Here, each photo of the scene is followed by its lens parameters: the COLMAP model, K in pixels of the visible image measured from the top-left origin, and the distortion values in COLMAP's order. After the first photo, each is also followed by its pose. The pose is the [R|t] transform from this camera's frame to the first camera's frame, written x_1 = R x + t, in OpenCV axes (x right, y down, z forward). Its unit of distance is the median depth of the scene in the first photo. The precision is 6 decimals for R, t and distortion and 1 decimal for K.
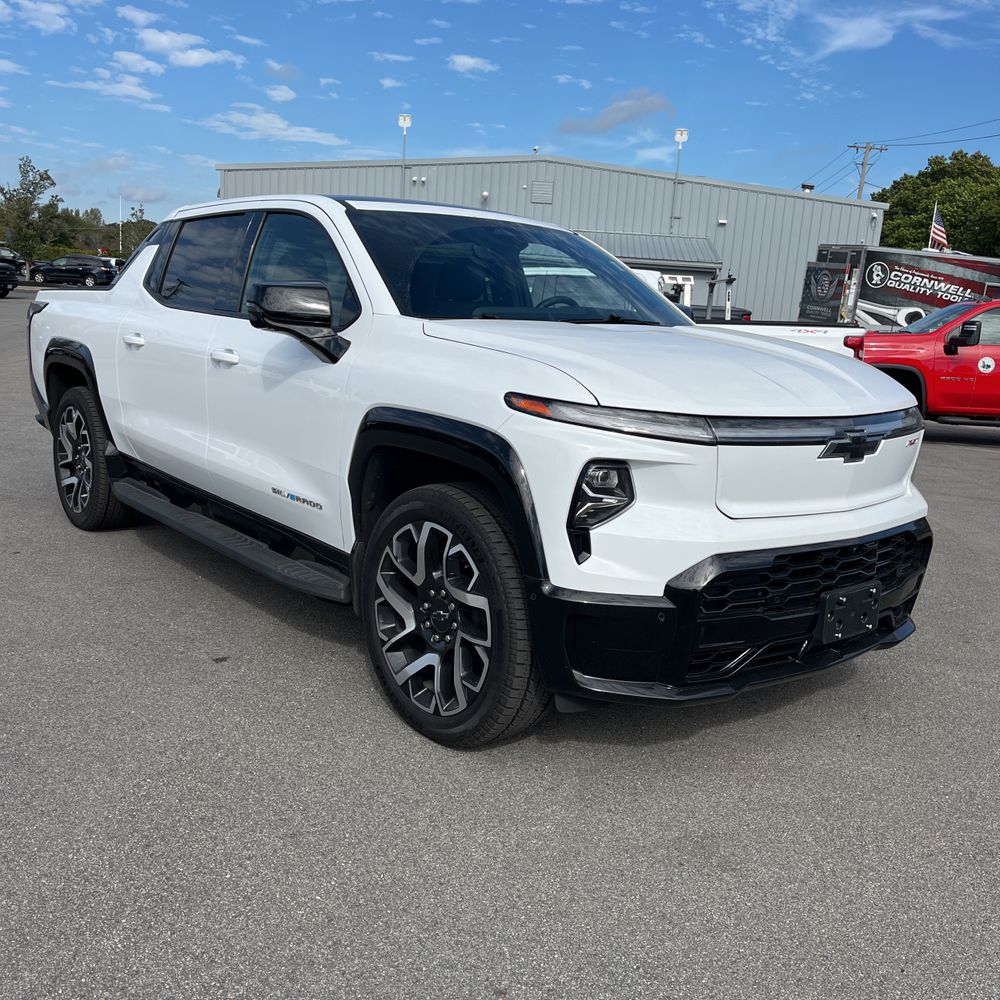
lens RADIAL K [[1013.7, 0, 486.6], [0, 1013.7, 500.7], [0, 0, 1]] dist [0.055069, -0.060266]
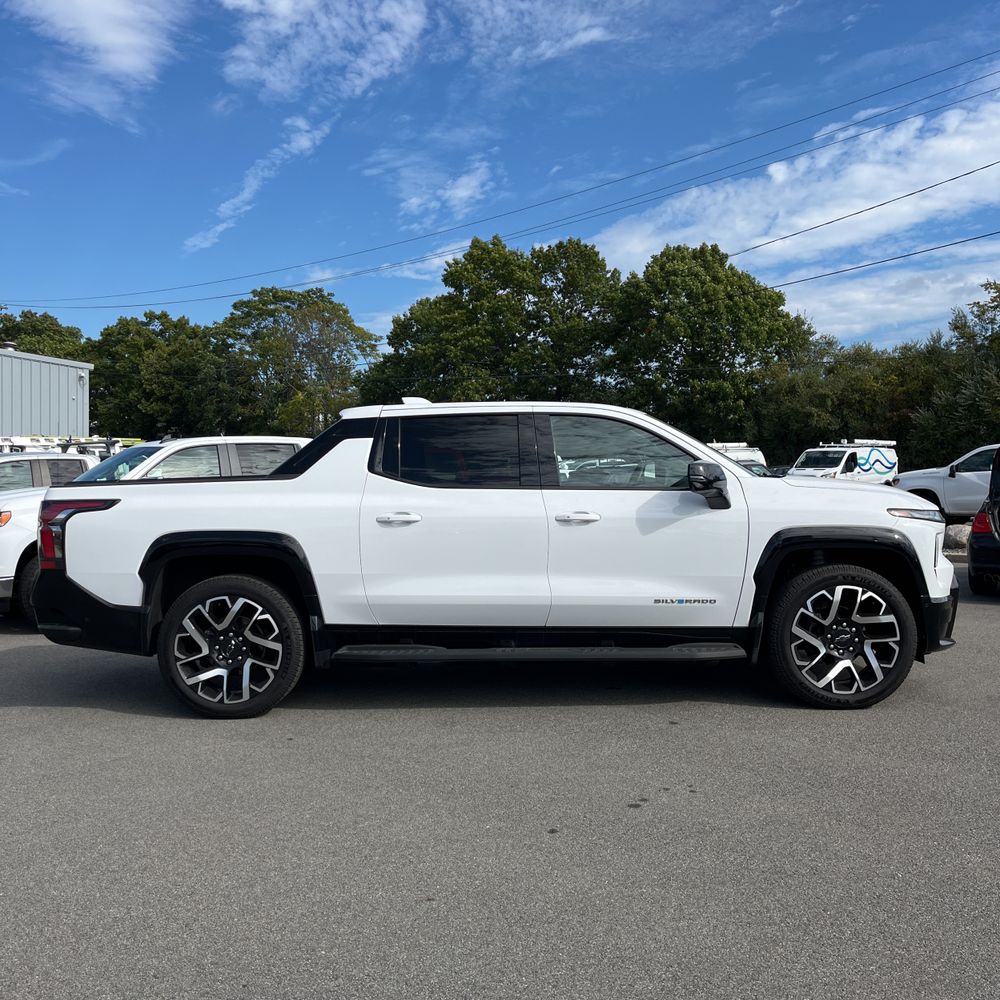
lens RADIAL K [[1027.8, 0, 497.3], [0, 1027.8, 469.0], [0, 0, 1]] dist [0.009149, 0.005757]
pose [[0.636648, -0.057457, 0.769011, -1.558347], [0.188677, 0.978518, -0.083091, -0.123536], [-0.747717, 0.197994, 0.633812, 0.206540]]
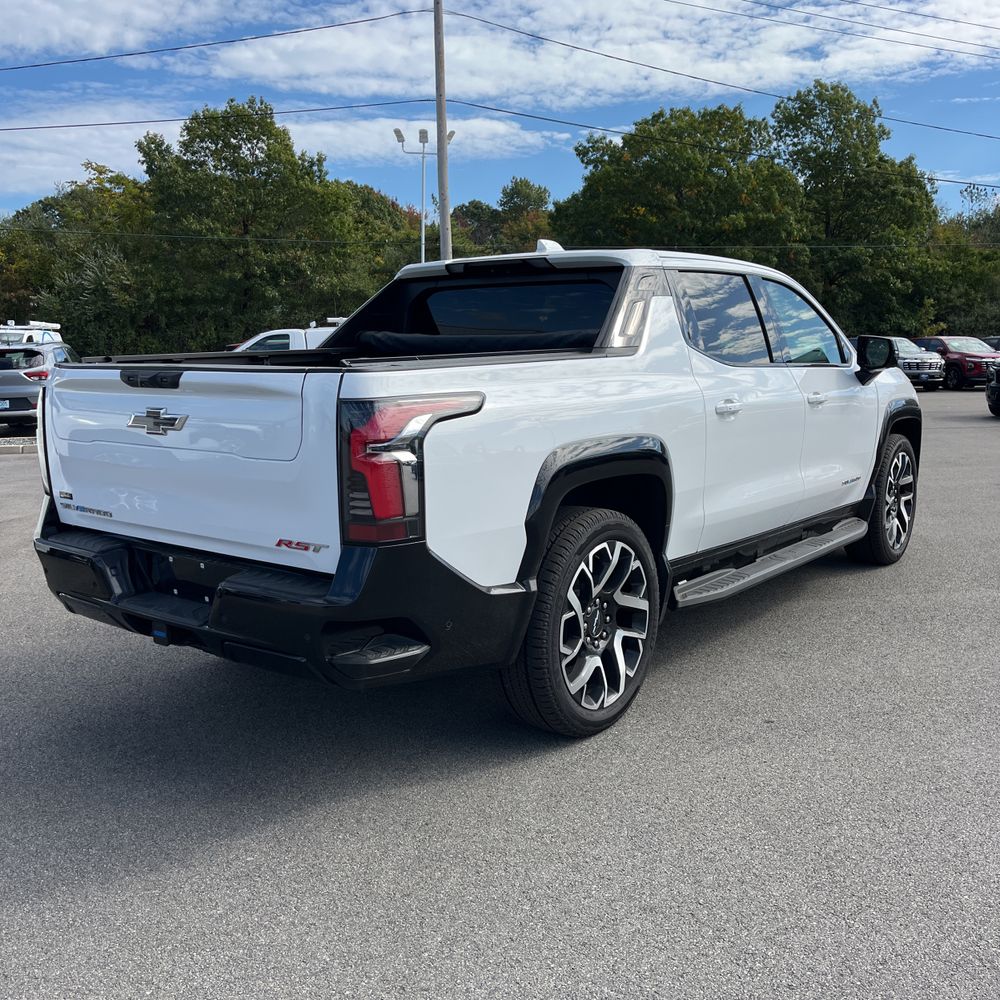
lens RADIAL K [[1018.6, 0, 498.0], [0, 1018.6, 501.1], [0, 0, 1]] dist [0.014607, -0.024421]
pose [[-0.232336, -0.192581, 0.953380, -1.522613], [0.177282, 0.955398, 0.236192, -0.425343], [-0.956343, 0.223893, -0.187832, 1.807700]]
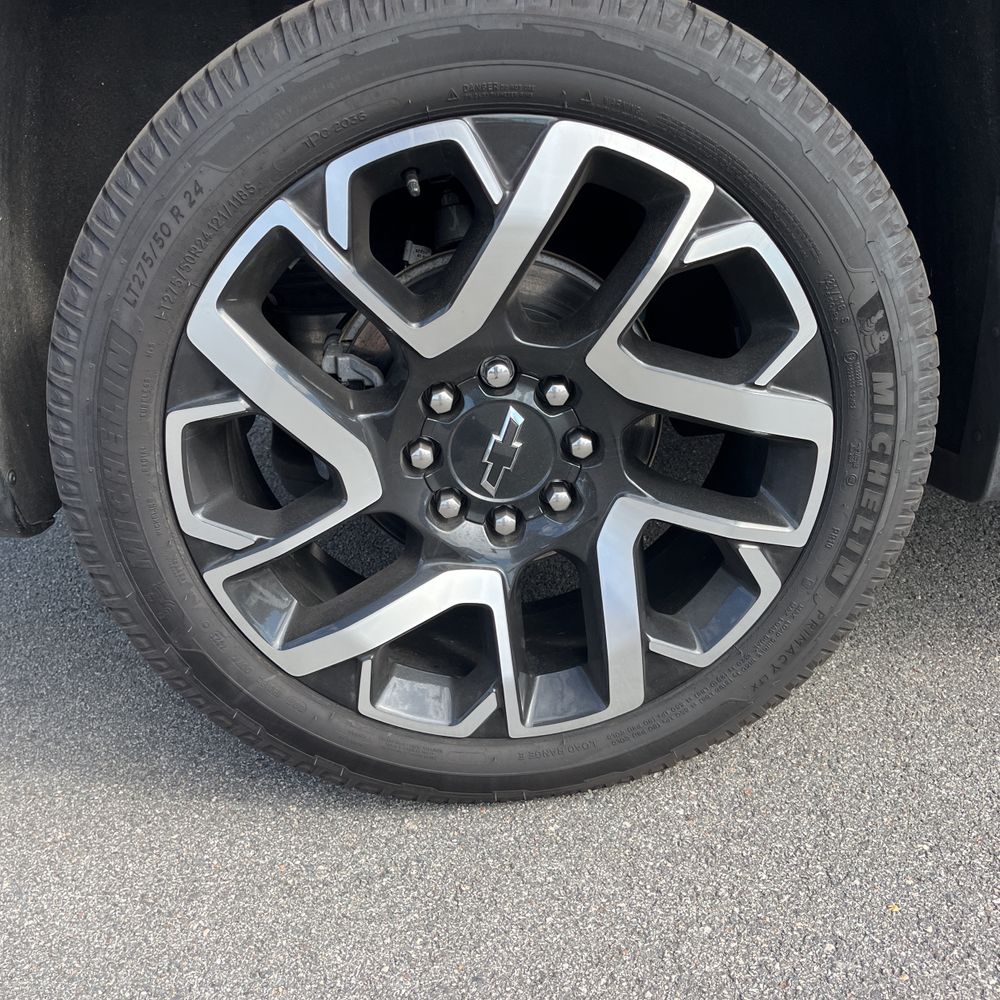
lens RADIAL K [[1011.0, 0, 499.8], [0, 1011.0, 521.2], [0, 0, 1]] dist [0.058176, -0.032941]
pose [[0.559167, -0.440569, 0.702305, -0.819441], [0.275045, 0.897719, 0.344168, -0.137268], [-0.782102, 0.000718, 0.623151, 1.395569]]
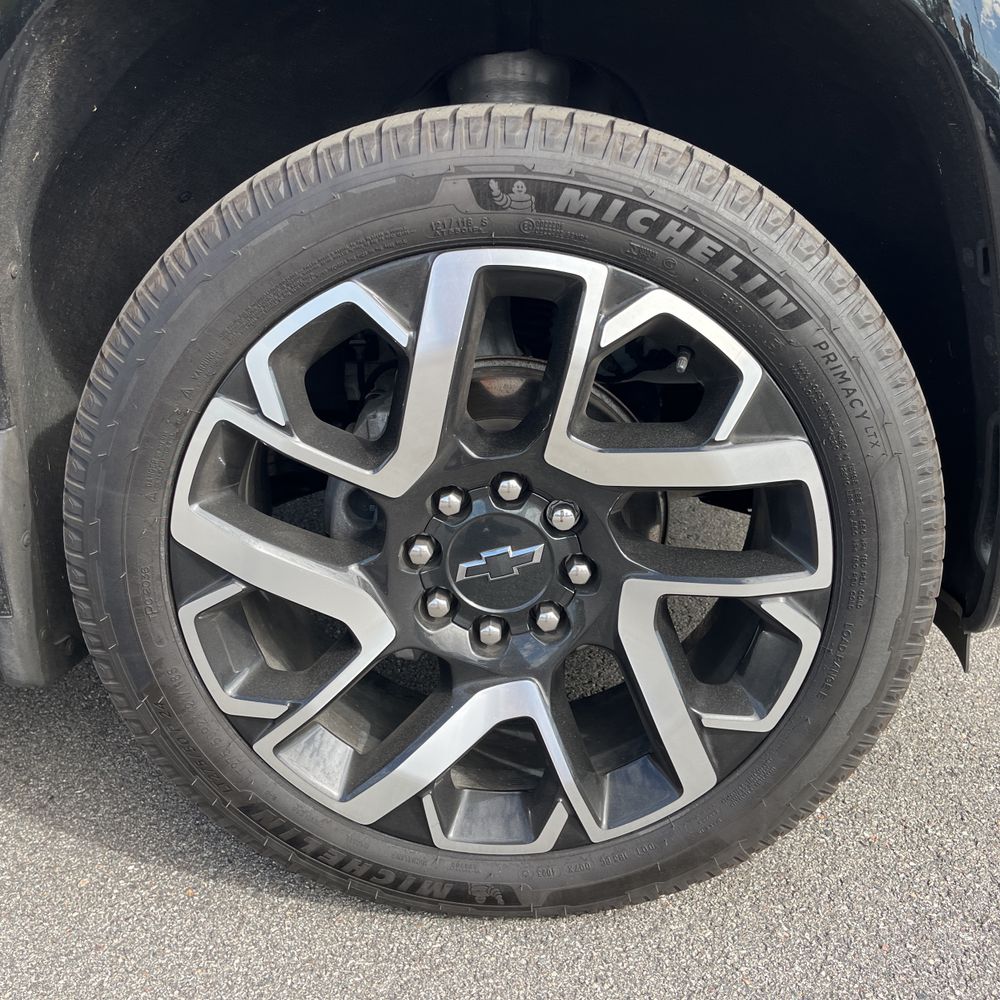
lens RADIAL K [[1018.6, 0, 498.0], [0, 1018.6, 501.1], [0, 0, 1]] dist [0.014607, -0.024421]
pose [[0.652070, -0.323779, 0.685545, -0.214955], [0.194754, 0.945415, 0.261270, 0.012777], [-0.732718, -0.036854, 0.679533, 0.676835]]
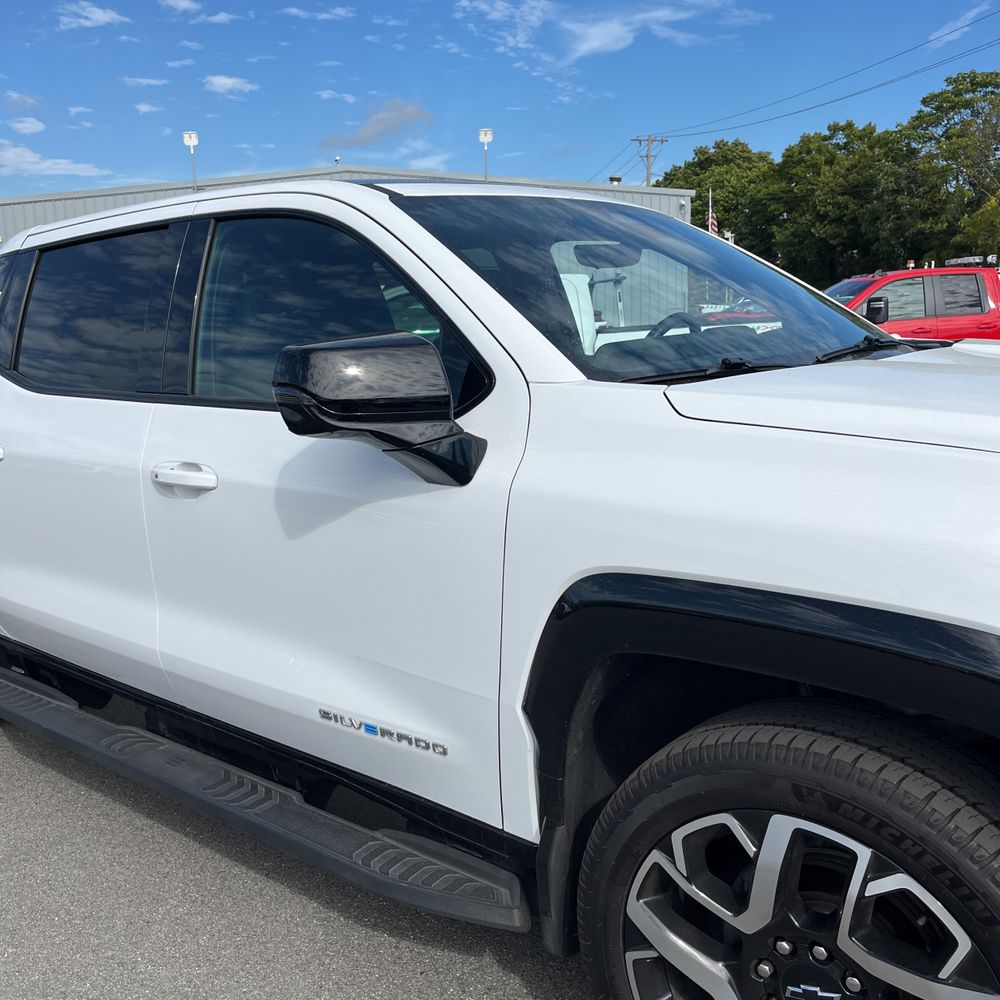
lens RADIAL K [[1013.7, 0, 486.6], [0, 1013.7, 500.7], [0, 0, 1]] dist [0.055069, -0.060266]
pose [[0.976189, -0.126249, 0.176399, -0.216485], [0.128175, 0.991751, 0.000475, -0.119372], [-0.175004, 0.022146, 0.984319, 0.463951]]
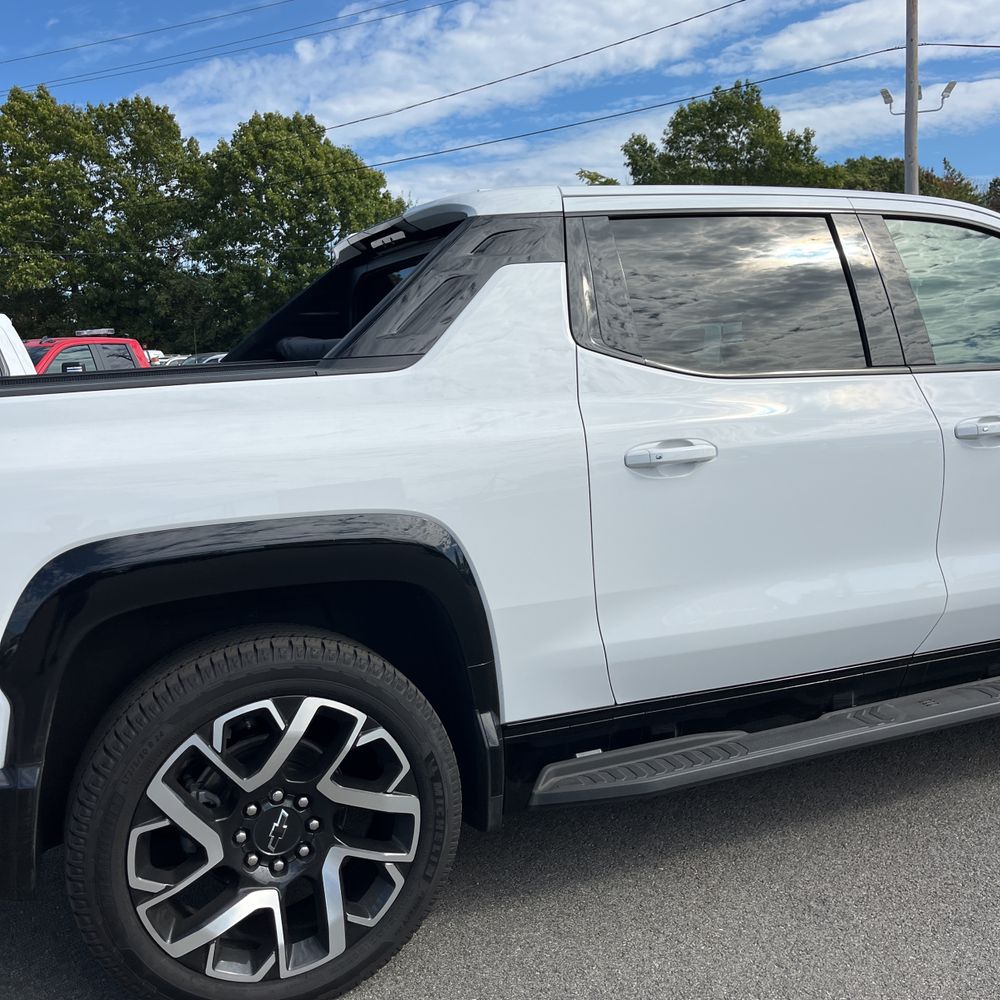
lens RADIAL K [[1038.4, 0, 468.9], [0, 1038.4, 500.3], [0, 0, 1]] dist [0.051523, -0.038797]
pose [[0.263703, -0.191162, 0.945472, -1.125060], [0.238162, 0.962724, 0.128224, -0.294542], [-0.934740, 0.191362, 0.299401, 1.242517]]
